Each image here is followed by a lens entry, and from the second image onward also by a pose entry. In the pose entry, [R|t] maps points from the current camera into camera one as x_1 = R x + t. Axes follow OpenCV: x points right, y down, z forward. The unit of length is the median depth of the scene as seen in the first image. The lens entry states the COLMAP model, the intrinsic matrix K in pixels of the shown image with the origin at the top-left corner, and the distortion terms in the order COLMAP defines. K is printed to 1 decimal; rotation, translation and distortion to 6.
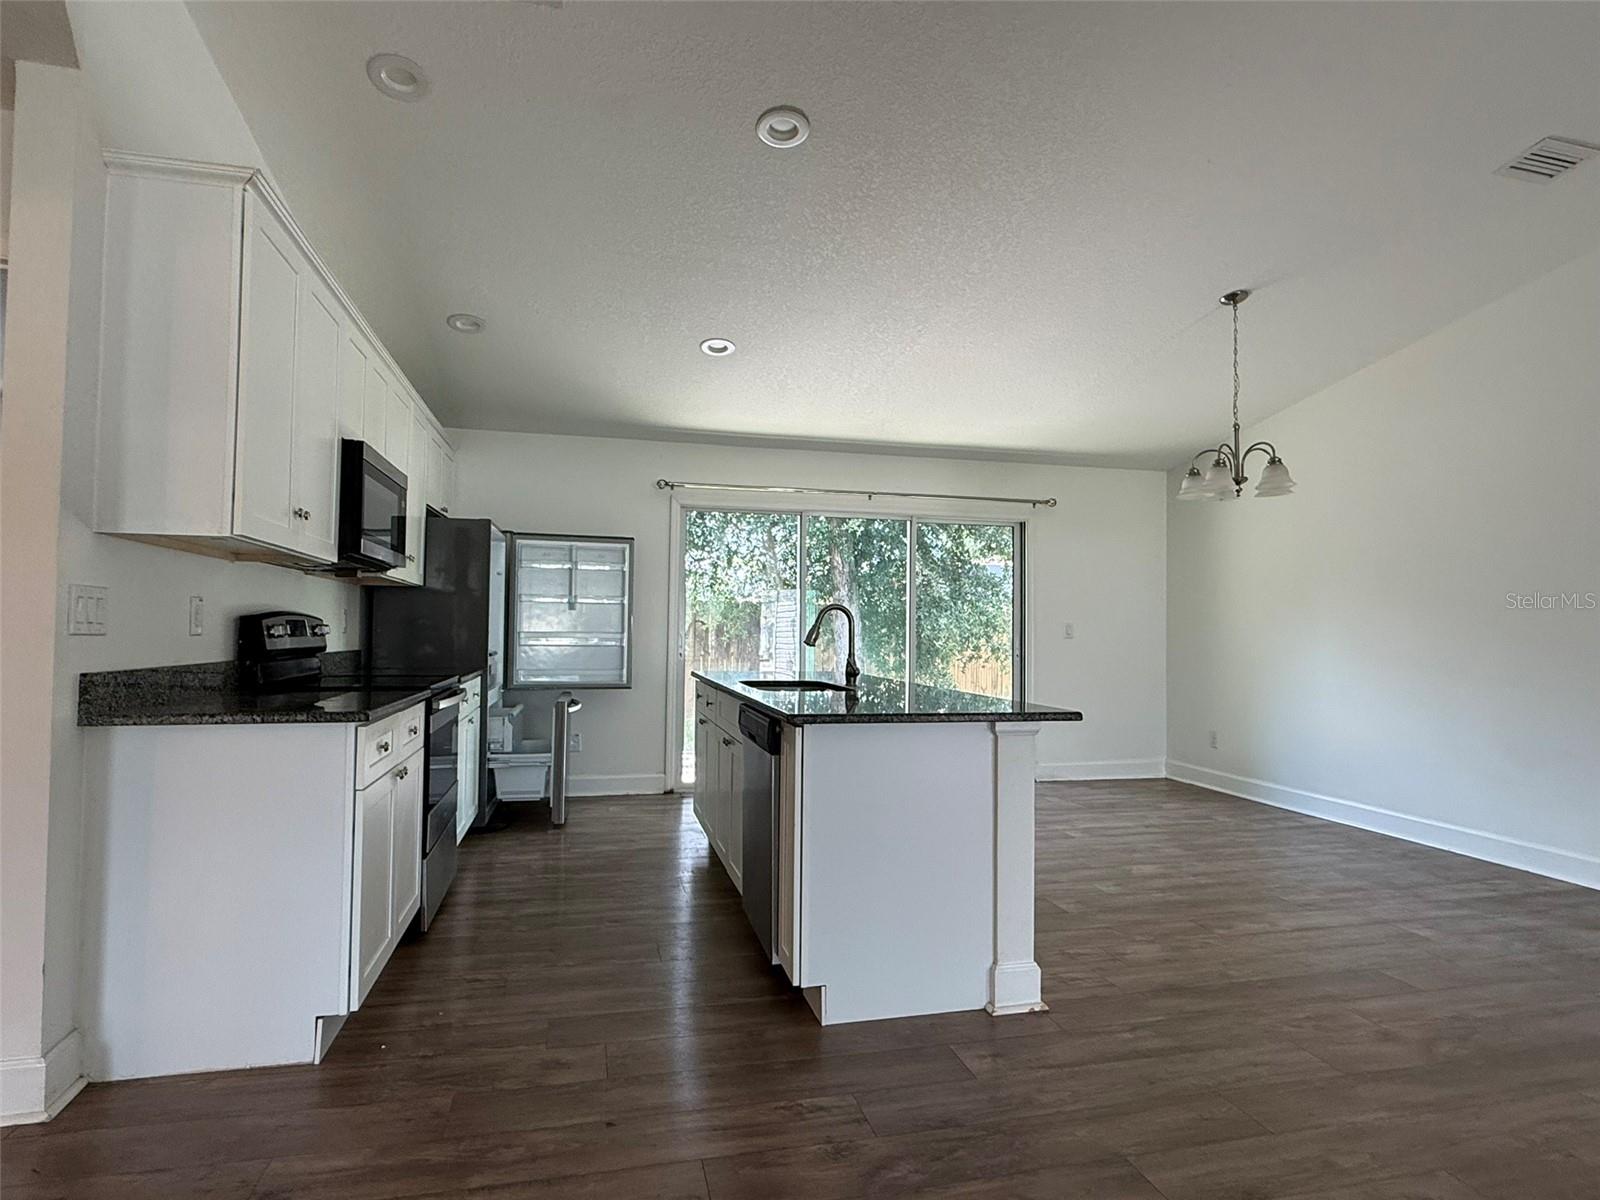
lens RADIAL K [[872.9, 0, 802.1], [0, 872.9, 602.9], [0, 0, 1]] dist [0.003213, -0.001937]
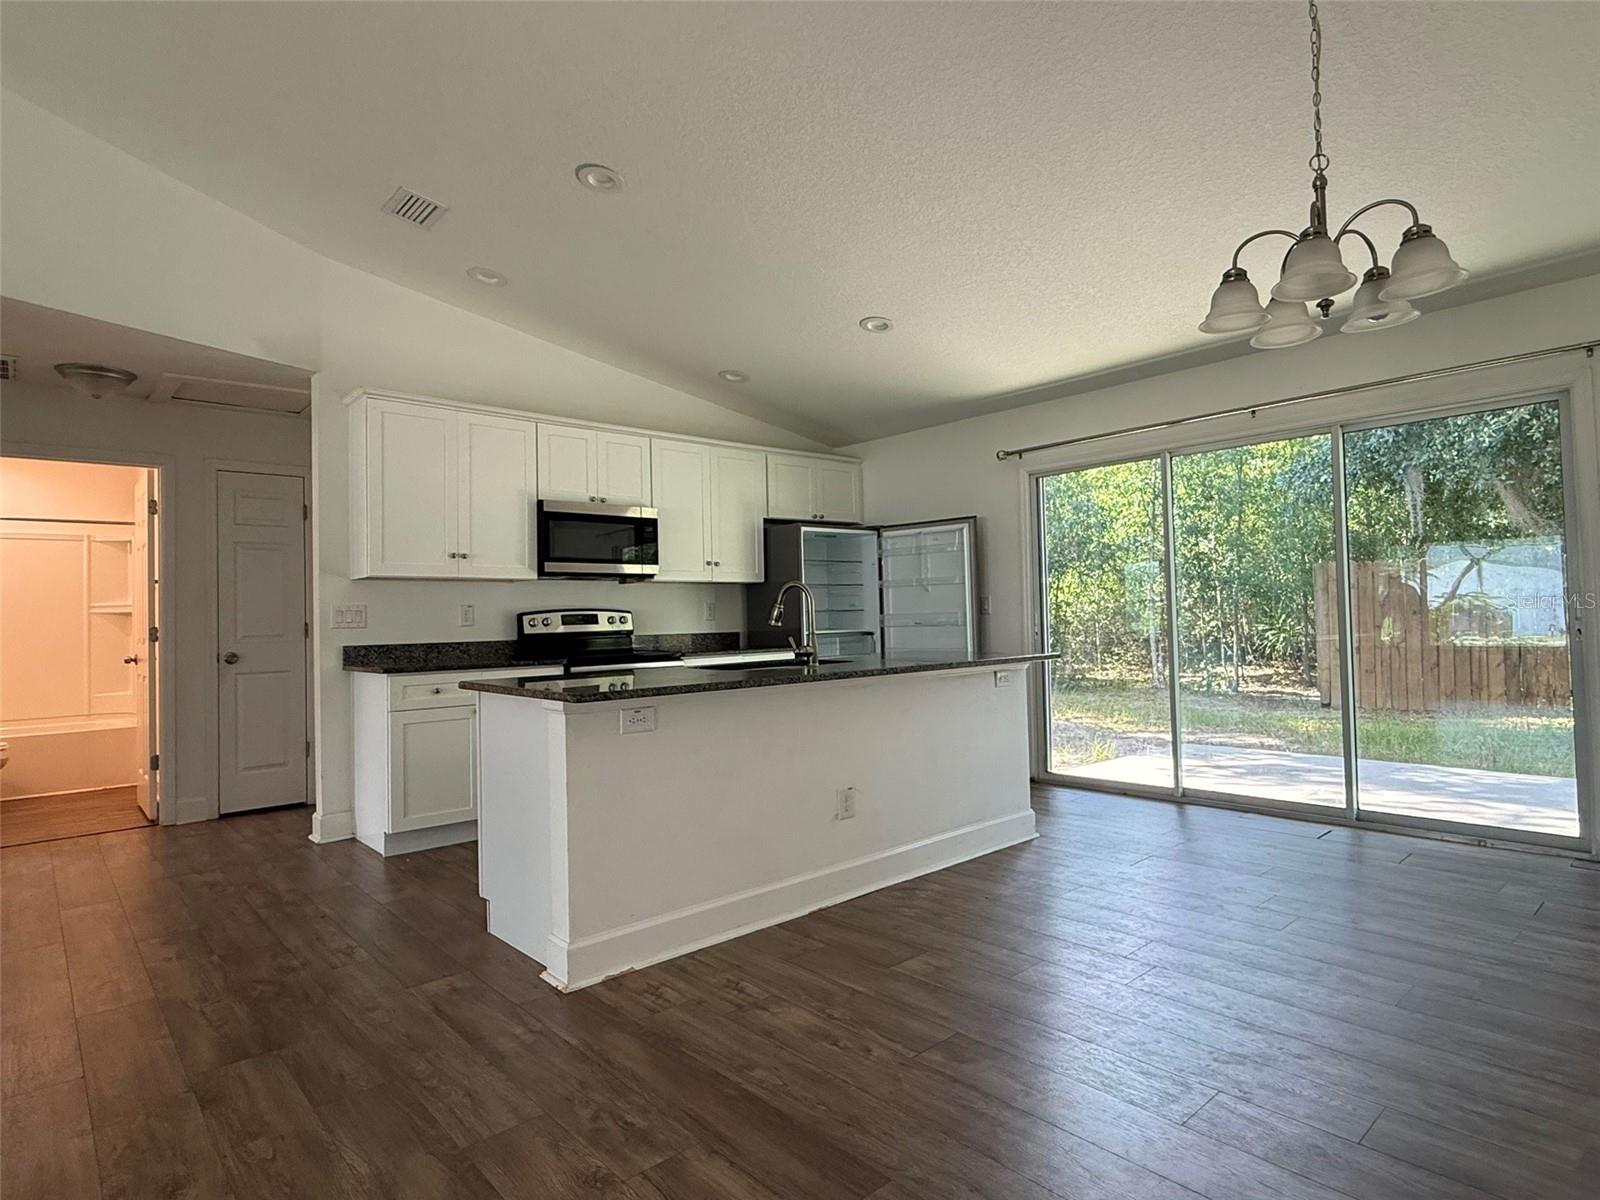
lens RADIAL K [[872.9, 0, 794.2], [0, 872.9, 594.1], [0, 0, 1]] dist [0.003213, -0.001937]
pose [[0.469121, -0.046240, -0.881922, 1.112581], [0.058298, 0.998072, -0.021319, 0.043829], [0.881207, -0.041413, 0.470912, 0.671666]]
